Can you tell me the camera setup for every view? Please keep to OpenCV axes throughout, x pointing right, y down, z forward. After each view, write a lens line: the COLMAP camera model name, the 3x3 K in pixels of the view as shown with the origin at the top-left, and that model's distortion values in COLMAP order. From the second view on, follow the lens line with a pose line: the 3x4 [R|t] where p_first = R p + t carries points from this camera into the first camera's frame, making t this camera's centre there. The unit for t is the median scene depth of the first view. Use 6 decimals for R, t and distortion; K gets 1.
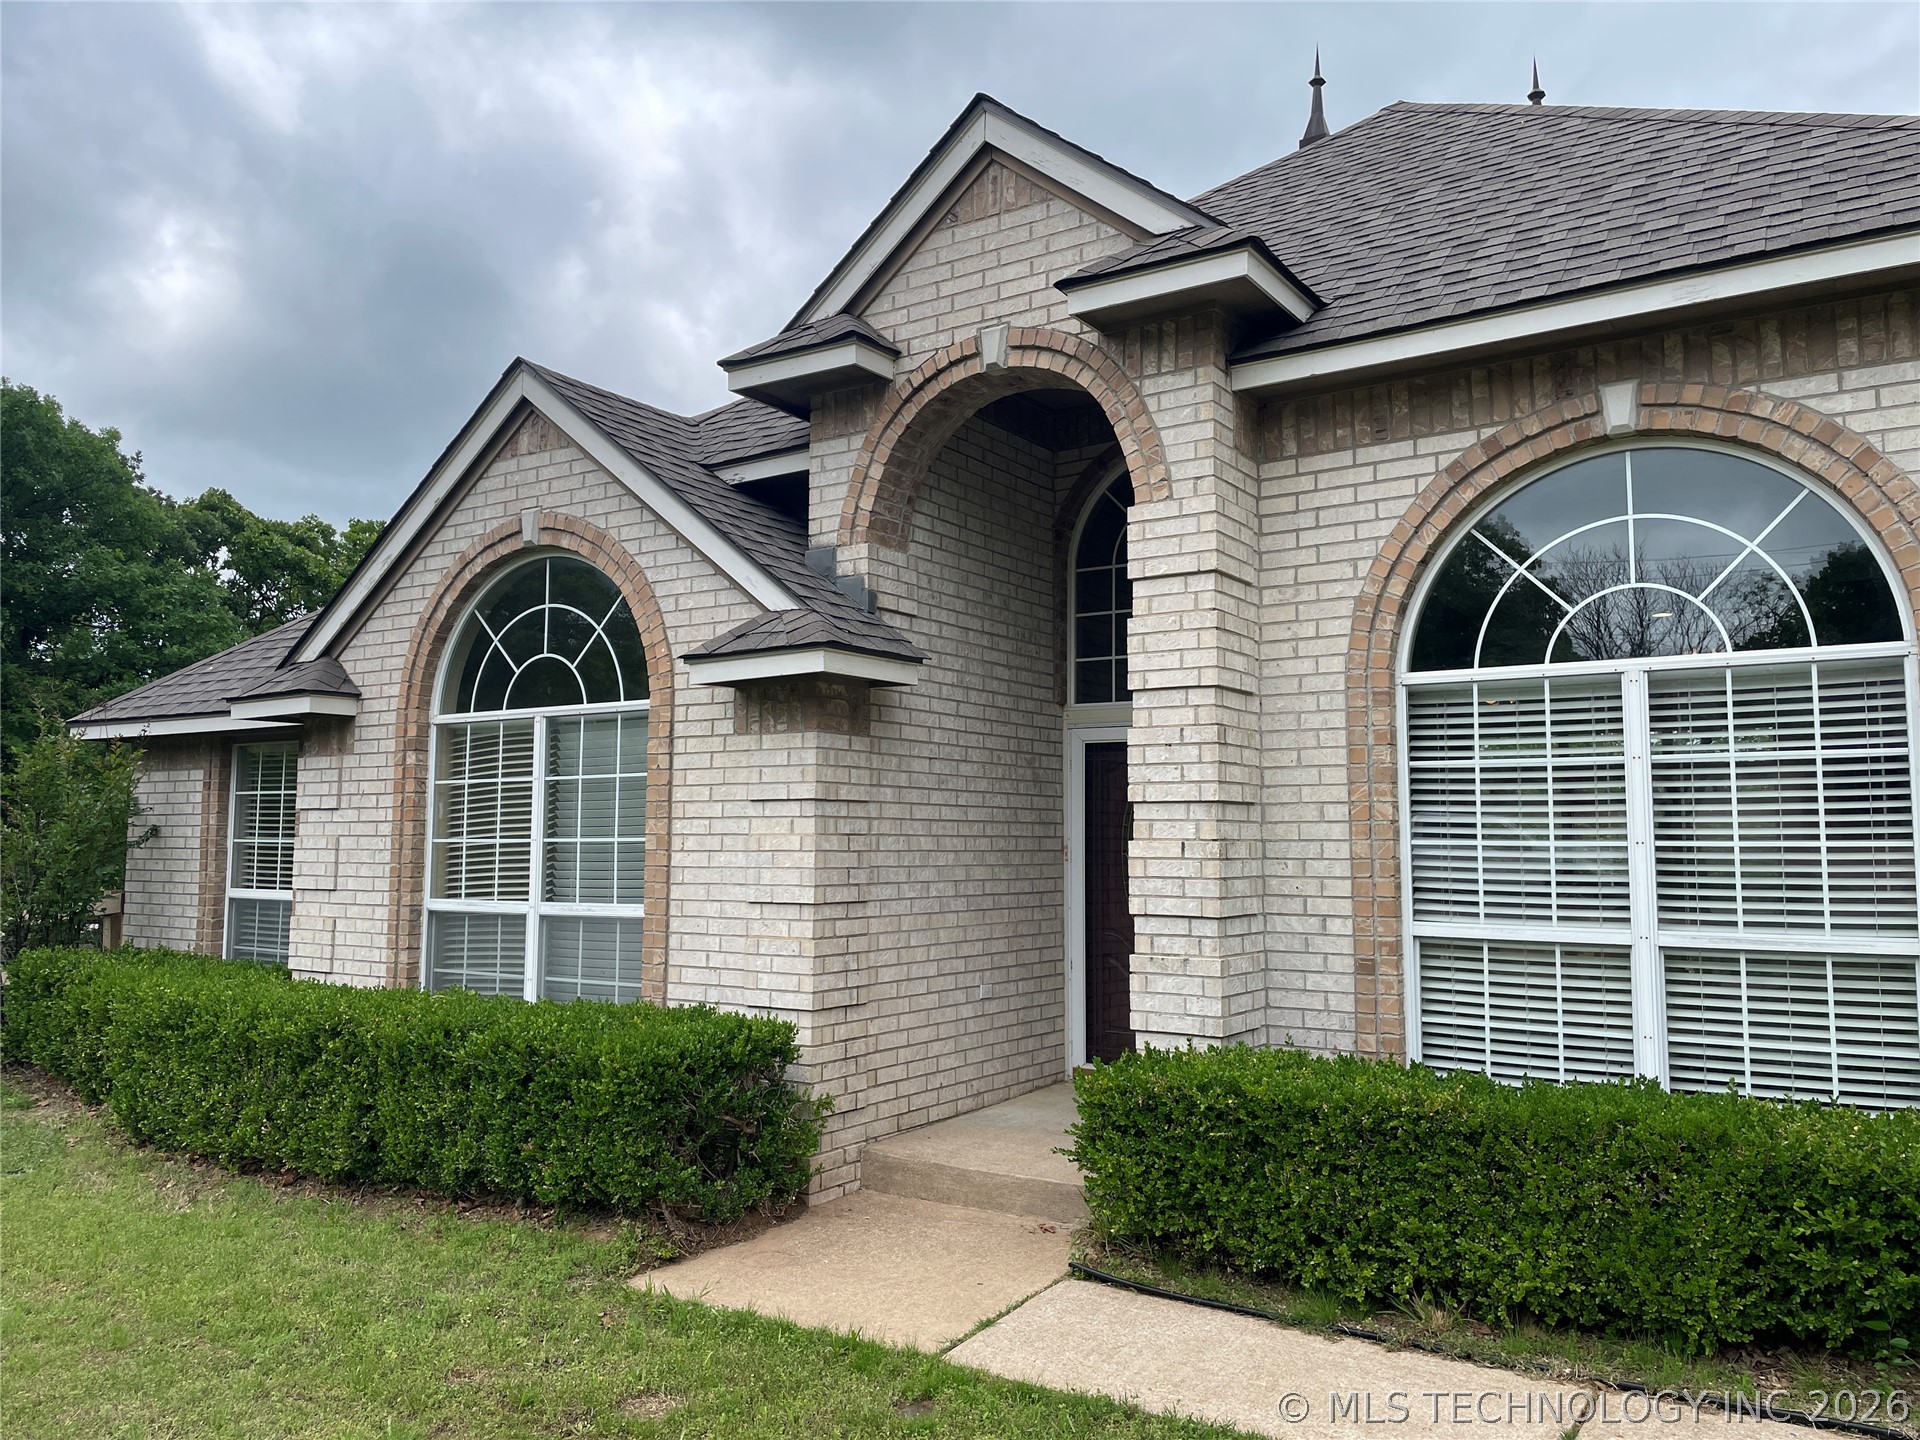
lens RADIAL K [[1453.1, 0, 951.0], [0, 1453.1, 716.8], [0, 0, 1]] dist [0.070329, -0.062578]
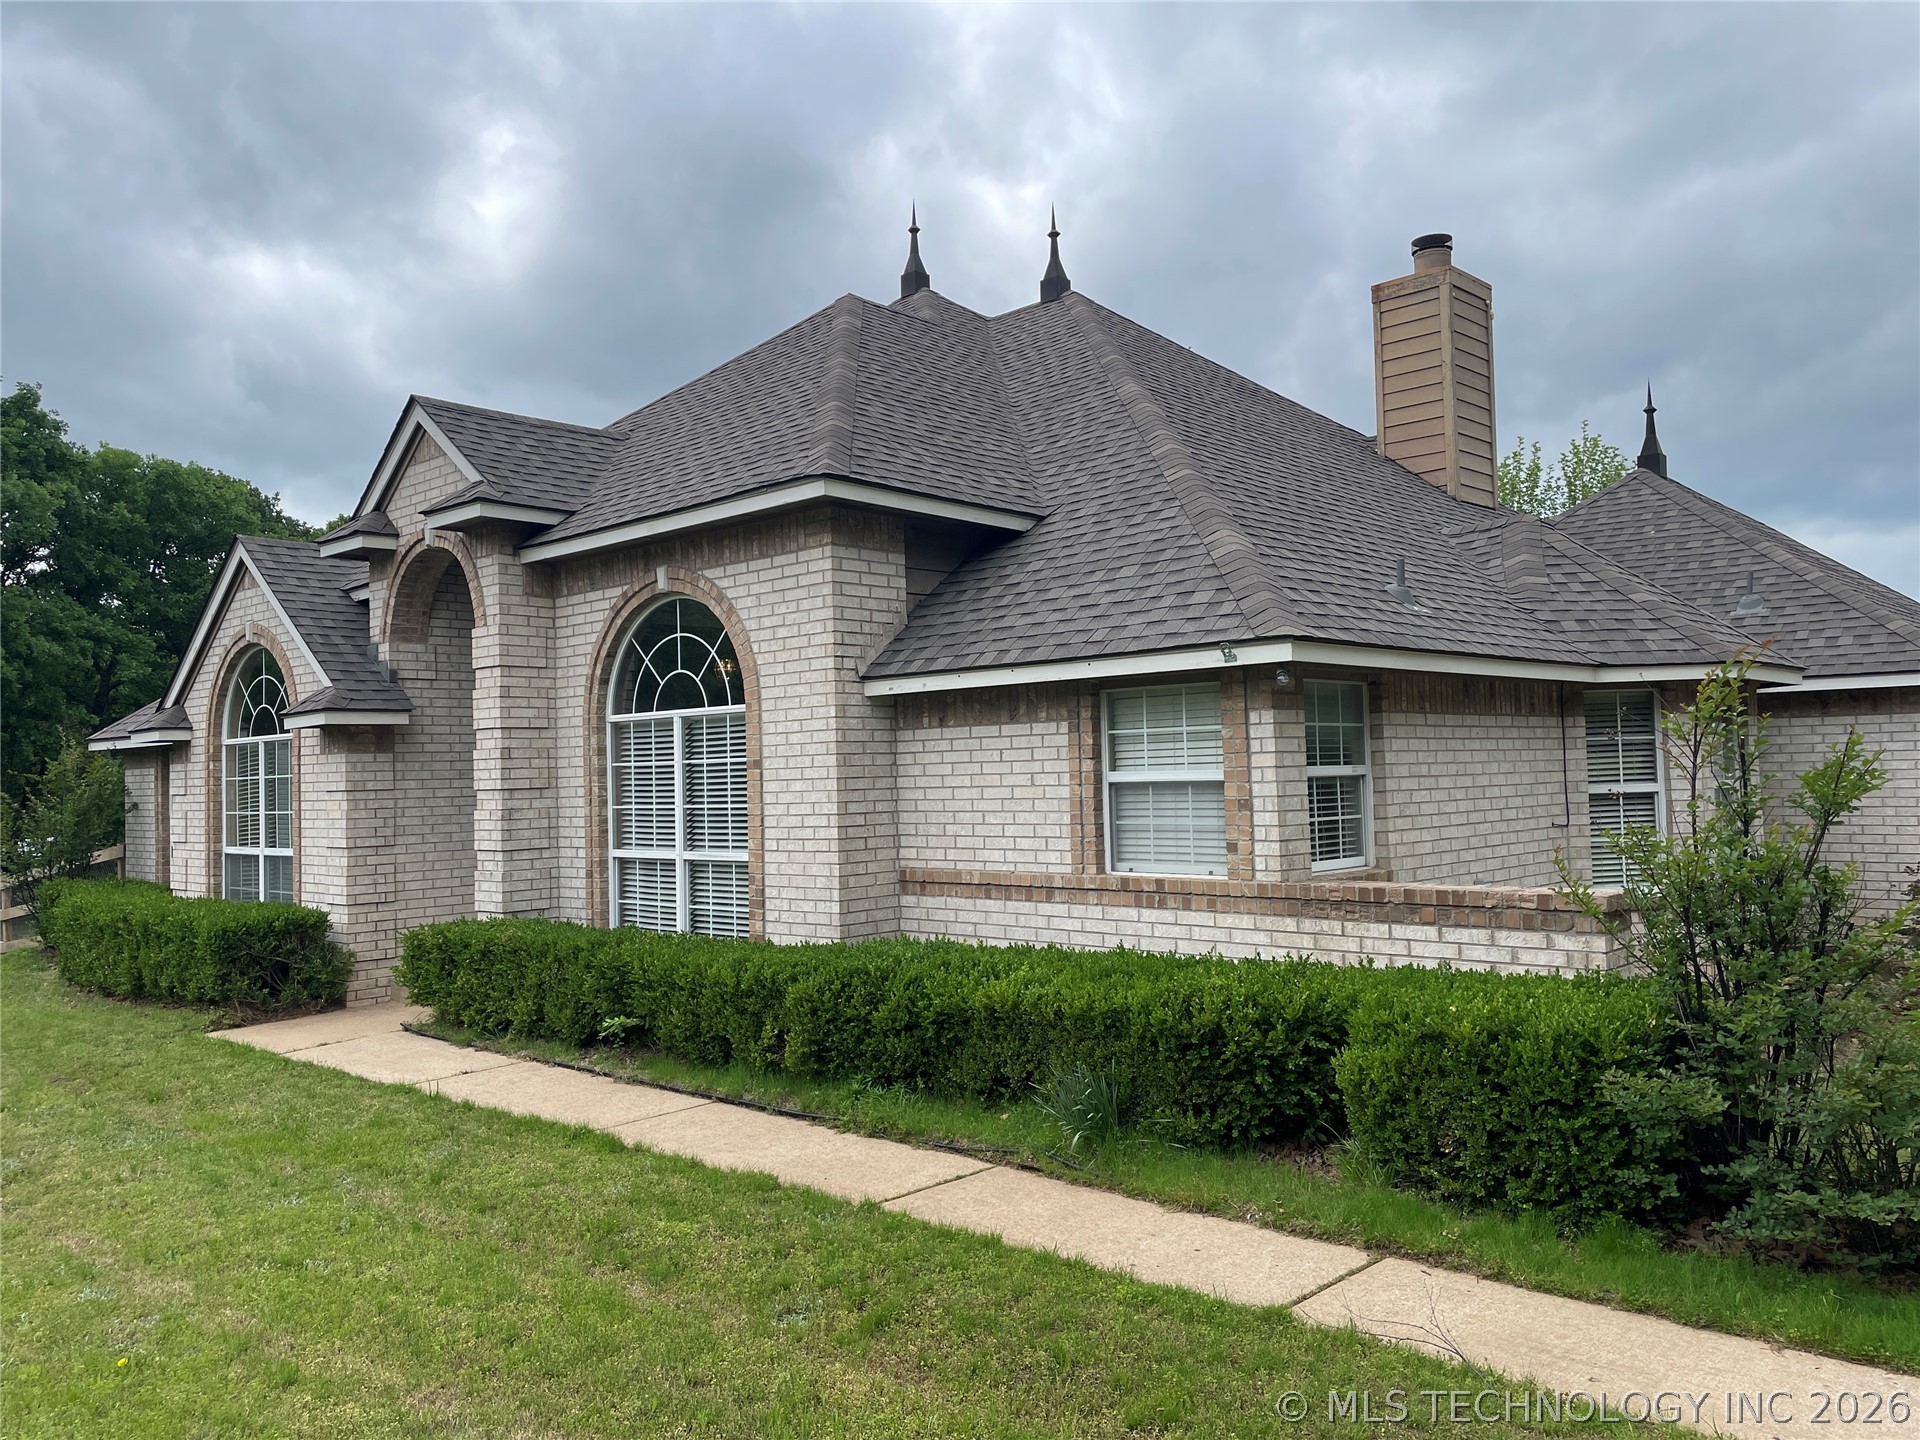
lens RADIAL K [[1453.1, 0, 947.8], [0, 1453.1, 716.8], [0, 0, 1]] dist [0.070329, -0.062578]
pose [[0.985230, -0.035935, -0.167425, 0.934178], [0.044342, 0.997922, 0.046747, -0.085773], [0.165397, -0.053481, 0.984776, -0.666701]]
